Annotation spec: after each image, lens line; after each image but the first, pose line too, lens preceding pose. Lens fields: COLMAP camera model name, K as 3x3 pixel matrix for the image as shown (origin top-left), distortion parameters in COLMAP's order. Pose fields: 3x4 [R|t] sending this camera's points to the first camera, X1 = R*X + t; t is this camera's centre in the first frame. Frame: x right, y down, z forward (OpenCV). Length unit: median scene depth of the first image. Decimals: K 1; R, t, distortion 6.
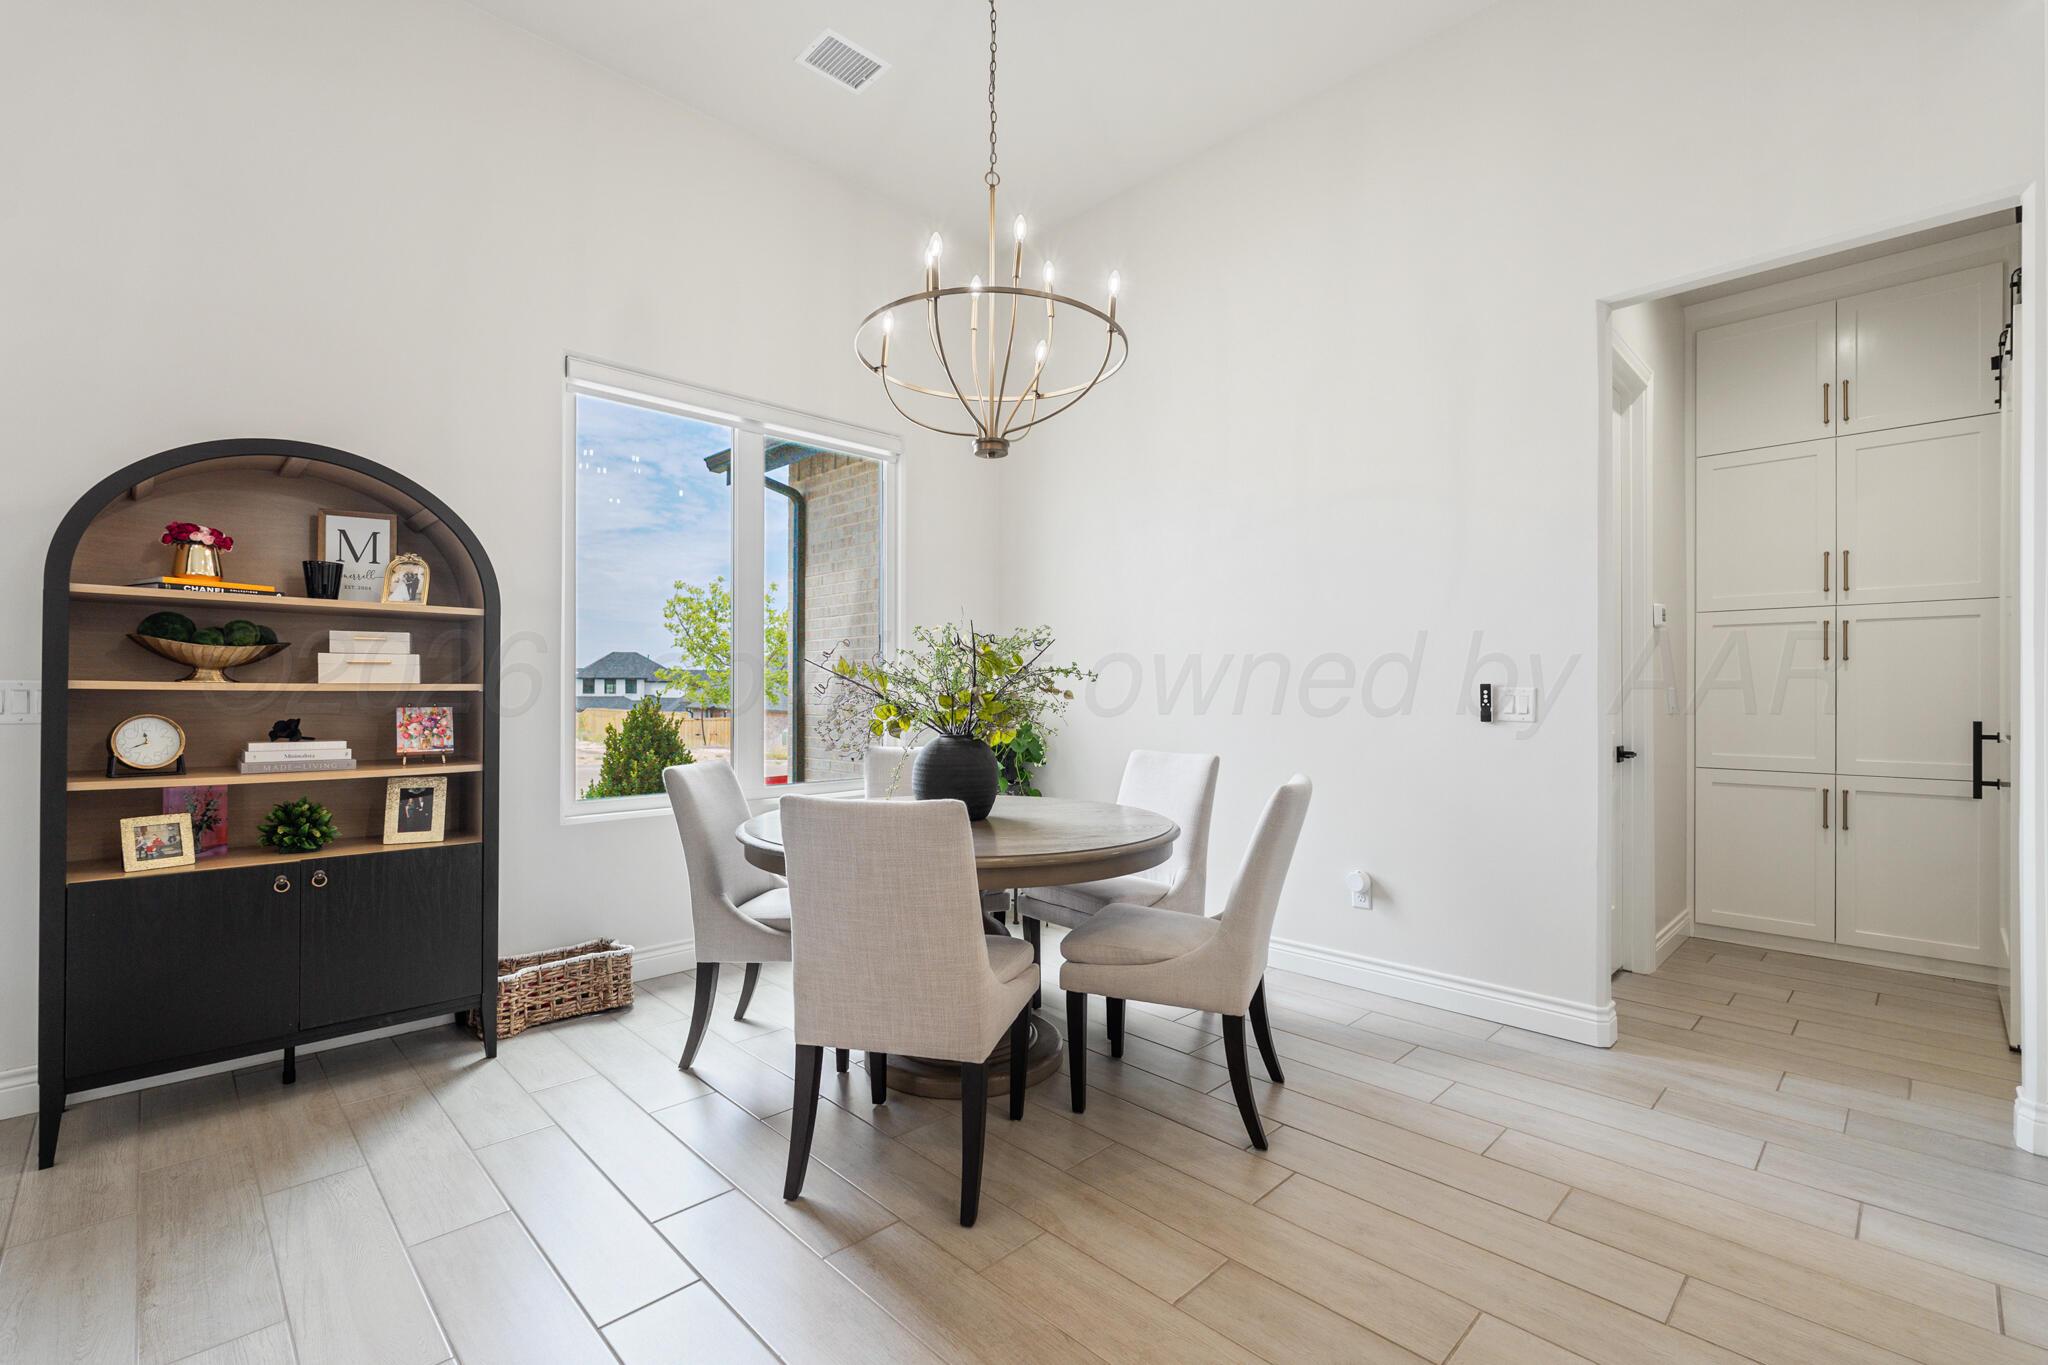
lens RADIAL K [[904.4, 0, 1020.1], [0, 904.4, 686.2], [0, 0, 1]] dist [-0.005153, 0.001193]
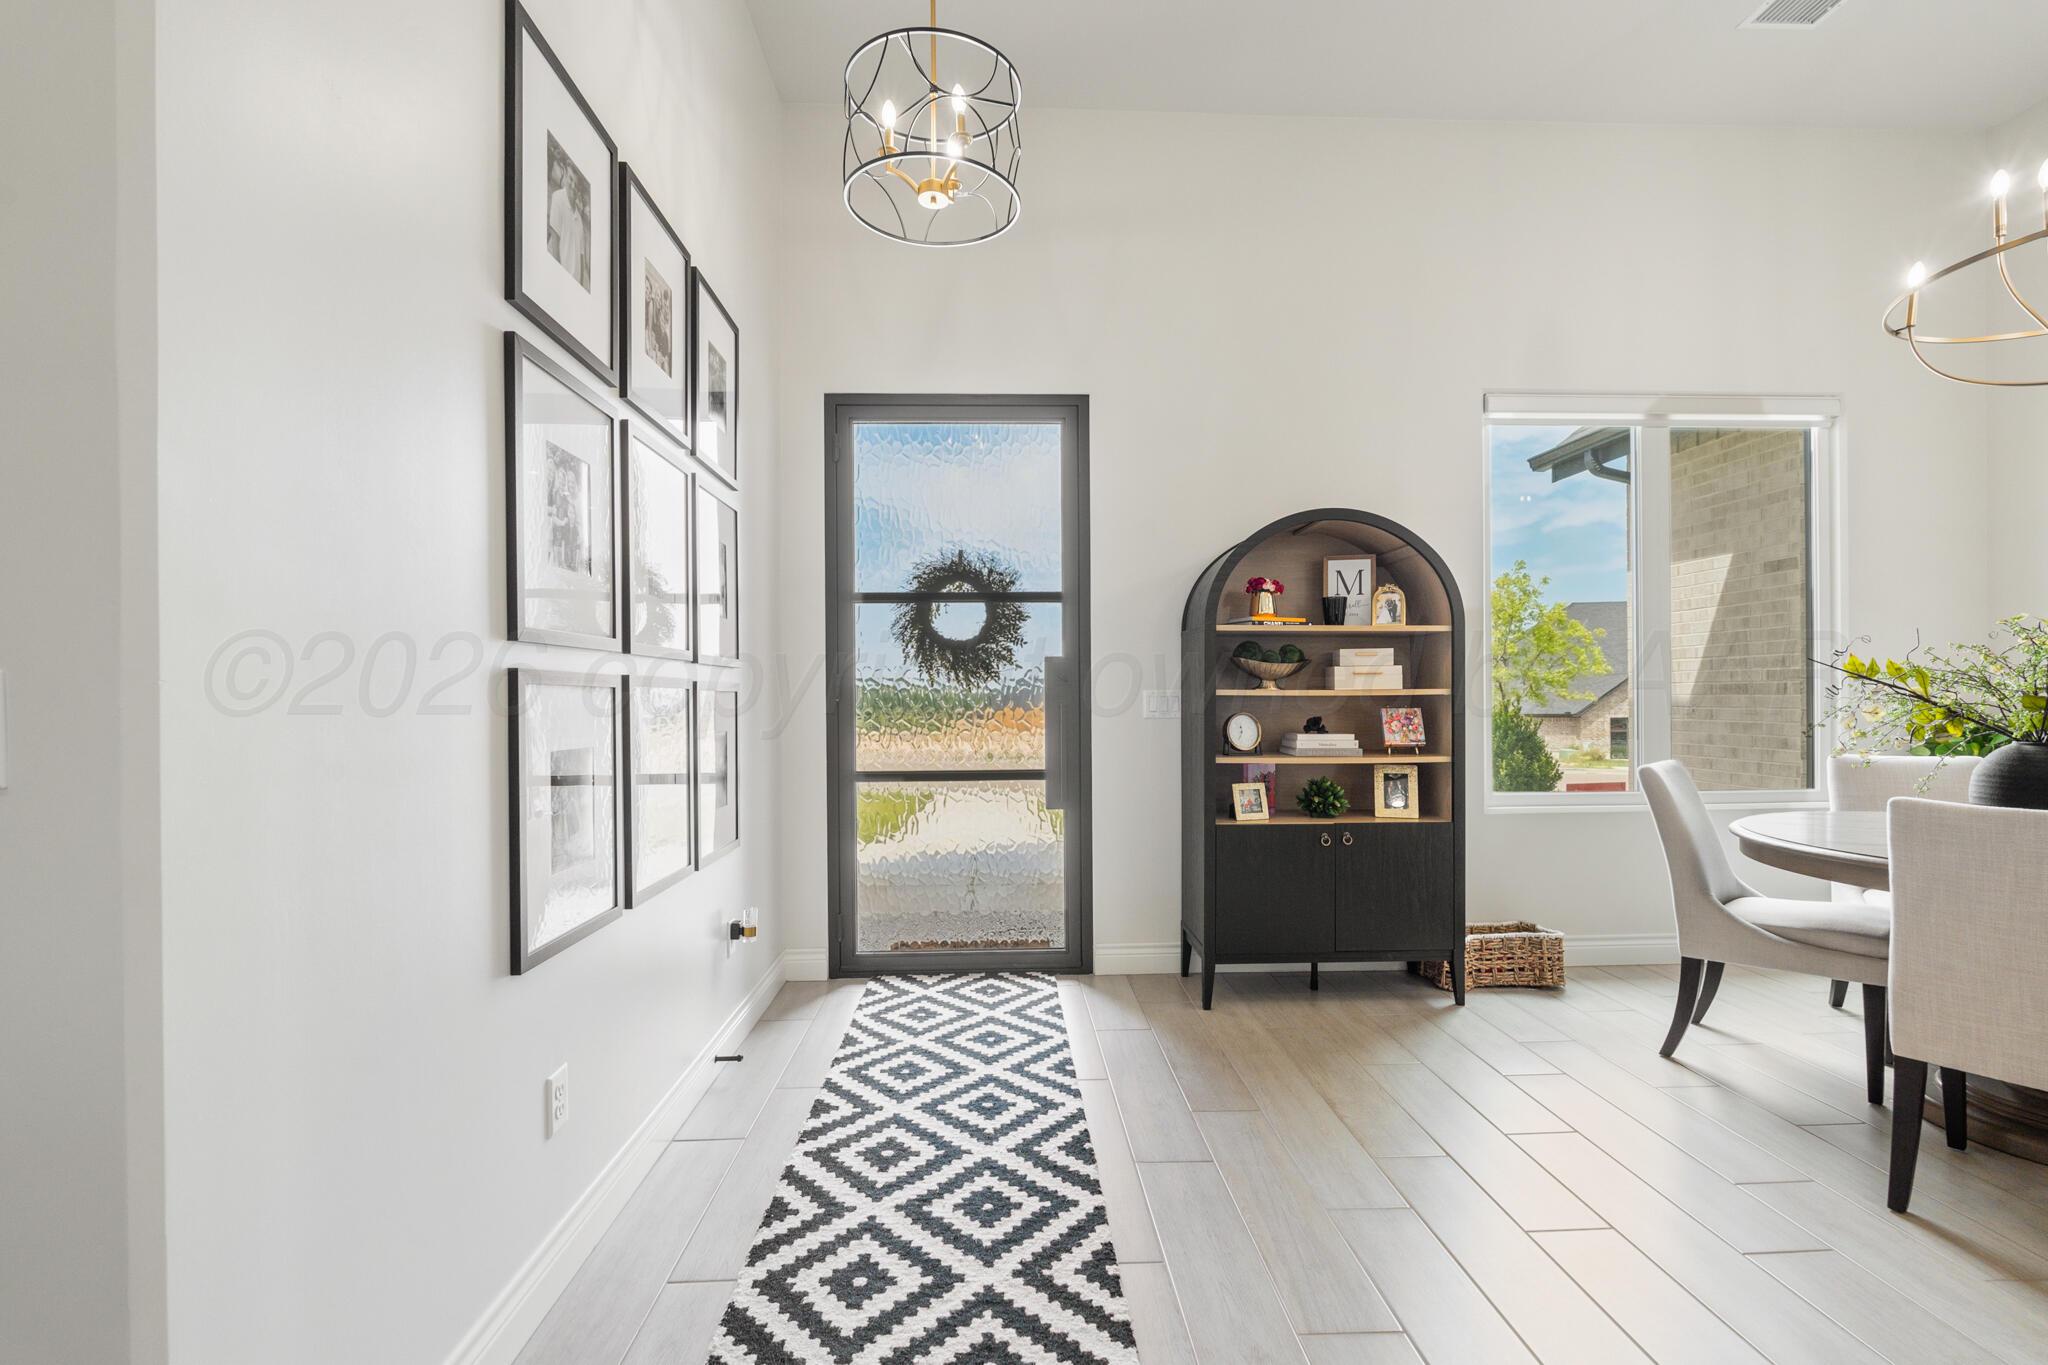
lens RADIAL K [[904.4, 0, 1023.2], [0, 904.4, 693.0], [0, 0, 1]] dist [-0.005153, 0.001193]
pose [[0.739650, -0.008608, -0.672937, -0.214558], [0.012061, 0.999927, 0.000466, -0.004322], [0.672884, -0.008461, 0.739700, -0.260182]]
